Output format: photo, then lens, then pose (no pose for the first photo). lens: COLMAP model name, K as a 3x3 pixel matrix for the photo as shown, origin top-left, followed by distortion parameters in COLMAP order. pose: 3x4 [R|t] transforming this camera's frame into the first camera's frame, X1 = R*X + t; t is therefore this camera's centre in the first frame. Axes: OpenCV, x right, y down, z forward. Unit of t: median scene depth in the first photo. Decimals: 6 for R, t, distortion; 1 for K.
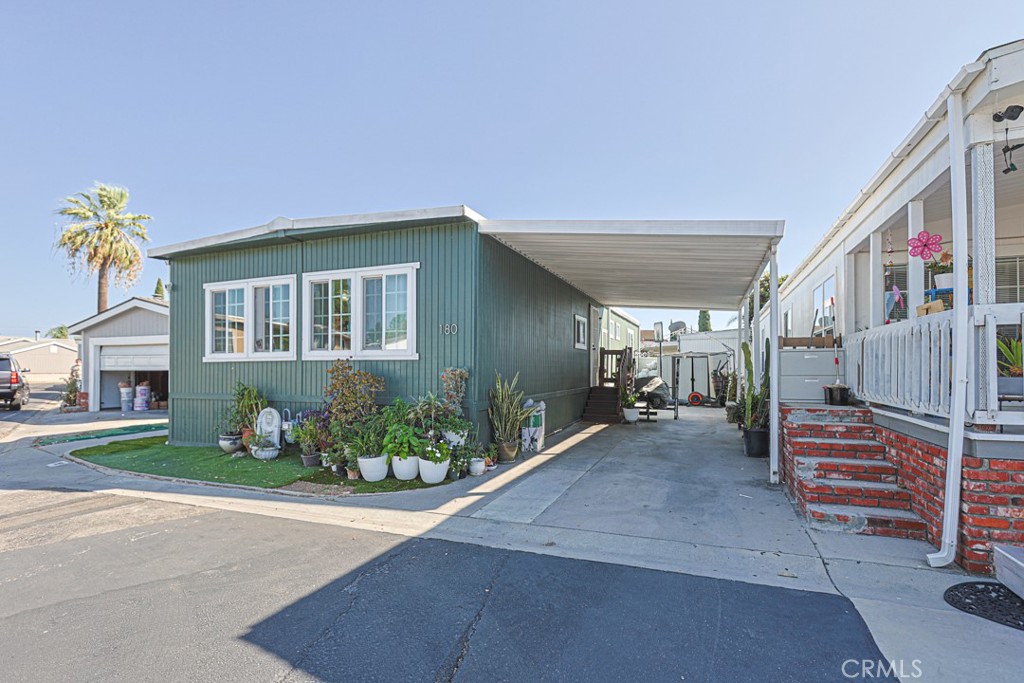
lens RADIAL K [[493.6, 0, 517.1], [0, 493.6, 359.7], [0, 0, 1]] dist [-0.002828, -0.000214]
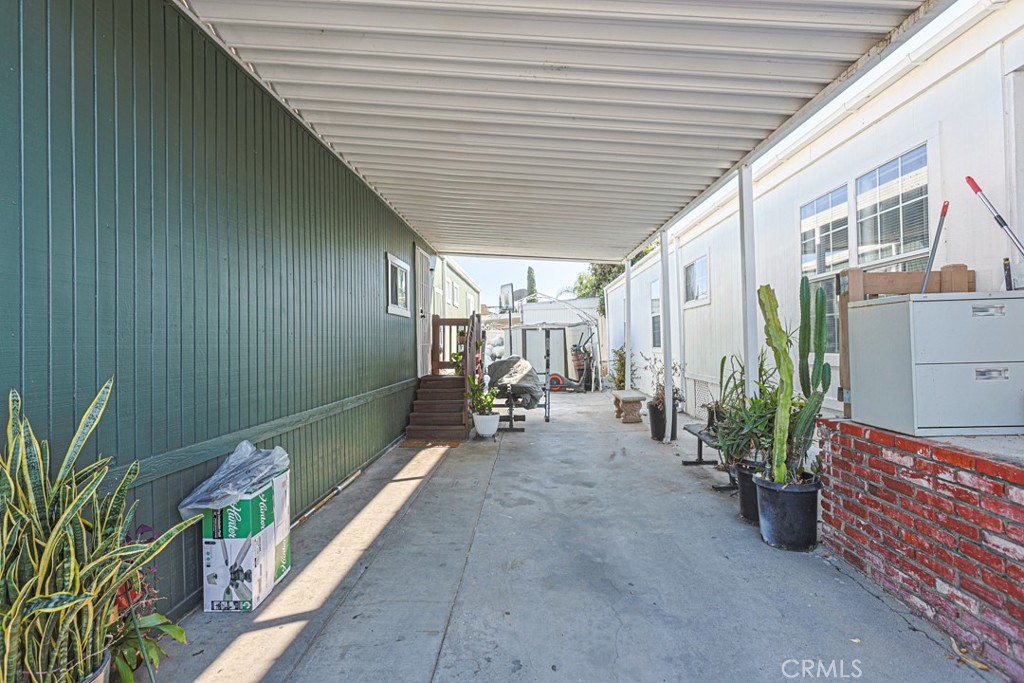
lens RADIAL K [[502.8, 0, 511.0], [0, 502.8, 337.0], [0, 0, 1]] dist [-0.001242, 0.000019]
pose [[0.947731, -0.016535, 0.318642, 0.095623], [0.015380, 0.999863, 0.006140, 0.003448], [-0.318700, -0.000918, 0.947855, 0.590025]]
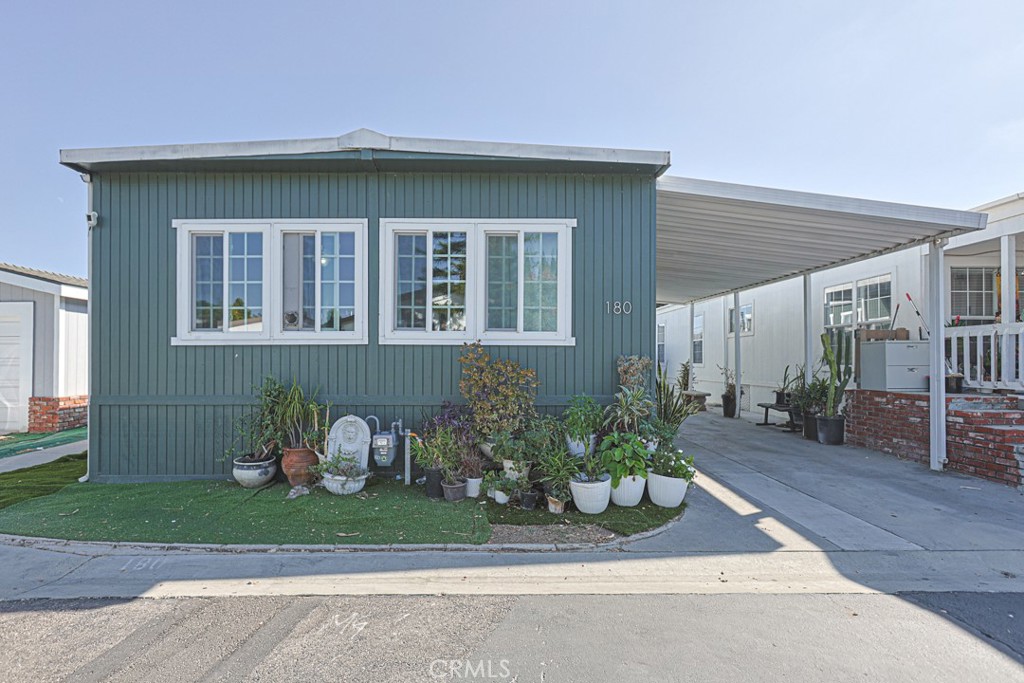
lens RADIAL K [[493.1, 0, 513.9], [0, 493.1, 351.5], [0, 0, 1]] dist [-0.002022, -0.000429]
pose [[0.928025, 0.009682, 0.372391, -0.470162], [-0.010733, 0.999942, 0.000749, 0.007808], [-0.372362, -0.004692, 0.928076, 0.263467]]
